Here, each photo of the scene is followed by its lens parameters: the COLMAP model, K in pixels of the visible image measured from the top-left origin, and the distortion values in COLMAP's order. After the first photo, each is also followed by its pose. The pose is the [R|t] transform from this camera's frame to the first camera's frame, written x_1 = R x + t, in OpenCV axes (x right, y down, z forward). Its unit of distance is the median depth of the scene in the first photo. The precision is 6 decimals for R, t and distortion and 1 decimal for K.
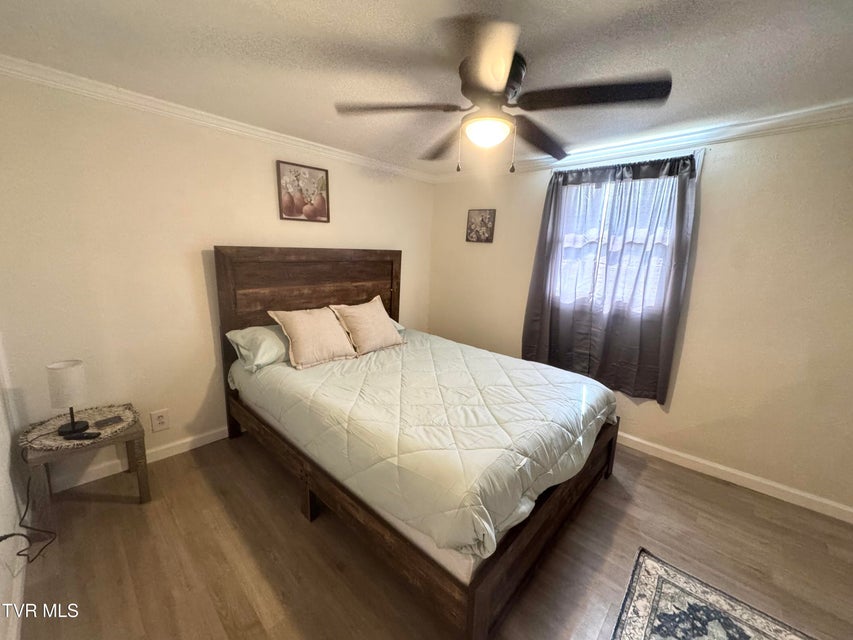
lens RADIAL K [[340.8, 0, 425.0], [0, 340.8, 320.1], [0, 0, 1]] dist [-0.002137, -0.000036]
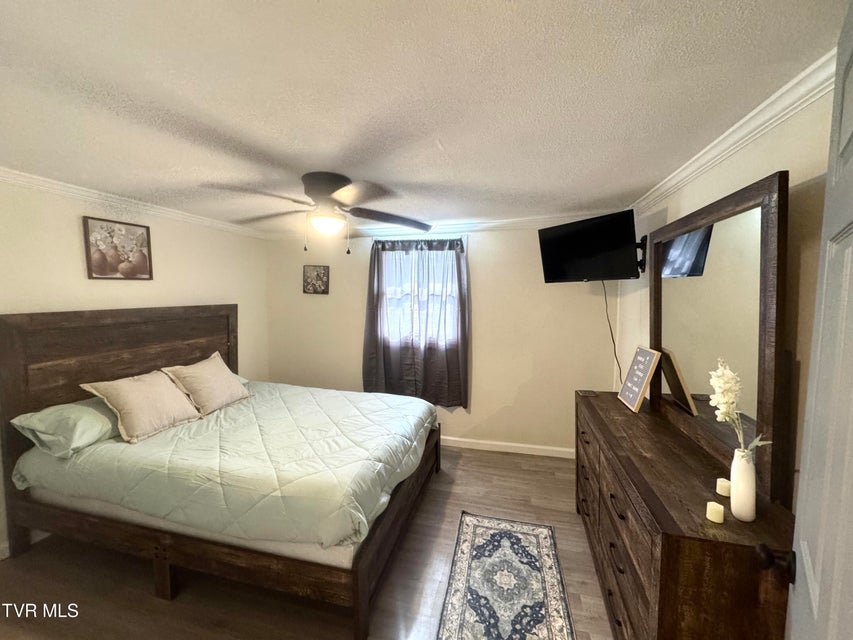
lens RADIAL K [[340.8, 0, 427.2], [0, 340.8, 319.7], [0, 0, 1]] dist [-0.002137, -0.000036]
pose [[0.876151, -0.062863, 0.477921, -0.086823], [0.115205, 0.990036, -0.080977, -0.017299], [-0.468068, 0.126007, 0.874663, -0.195983]]
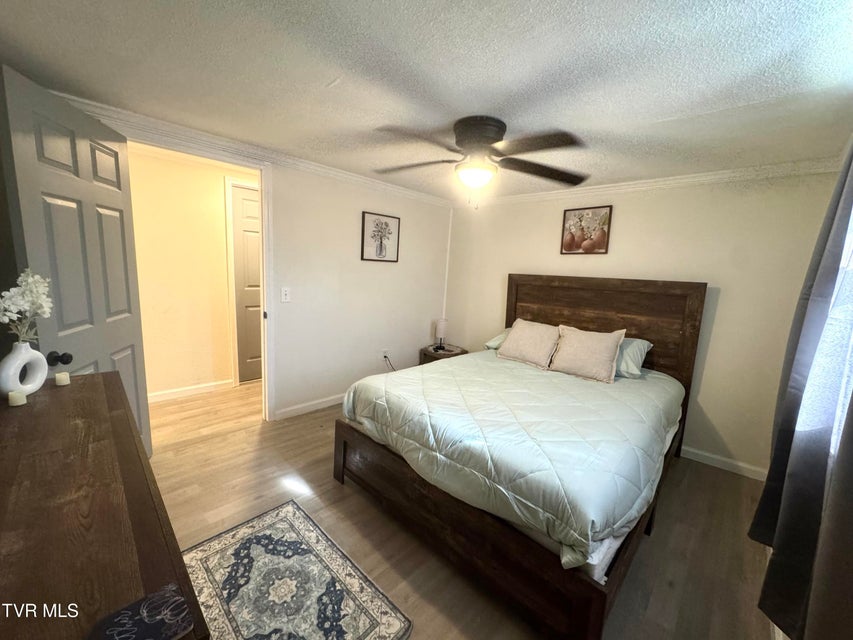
lens RADIAL K [[340.8, 0, 425.4], [0, 340.8, 320.1], [0, 0, 1]] dist [-0.002137, -0.000036]
pose [[-0.011591, 0.118900, -0.992839, 0.957990], [-0.248526, 0.961406, 0.118037, -0.089379], [0.968556, 0.248115, 0.018406, 0.590160]]
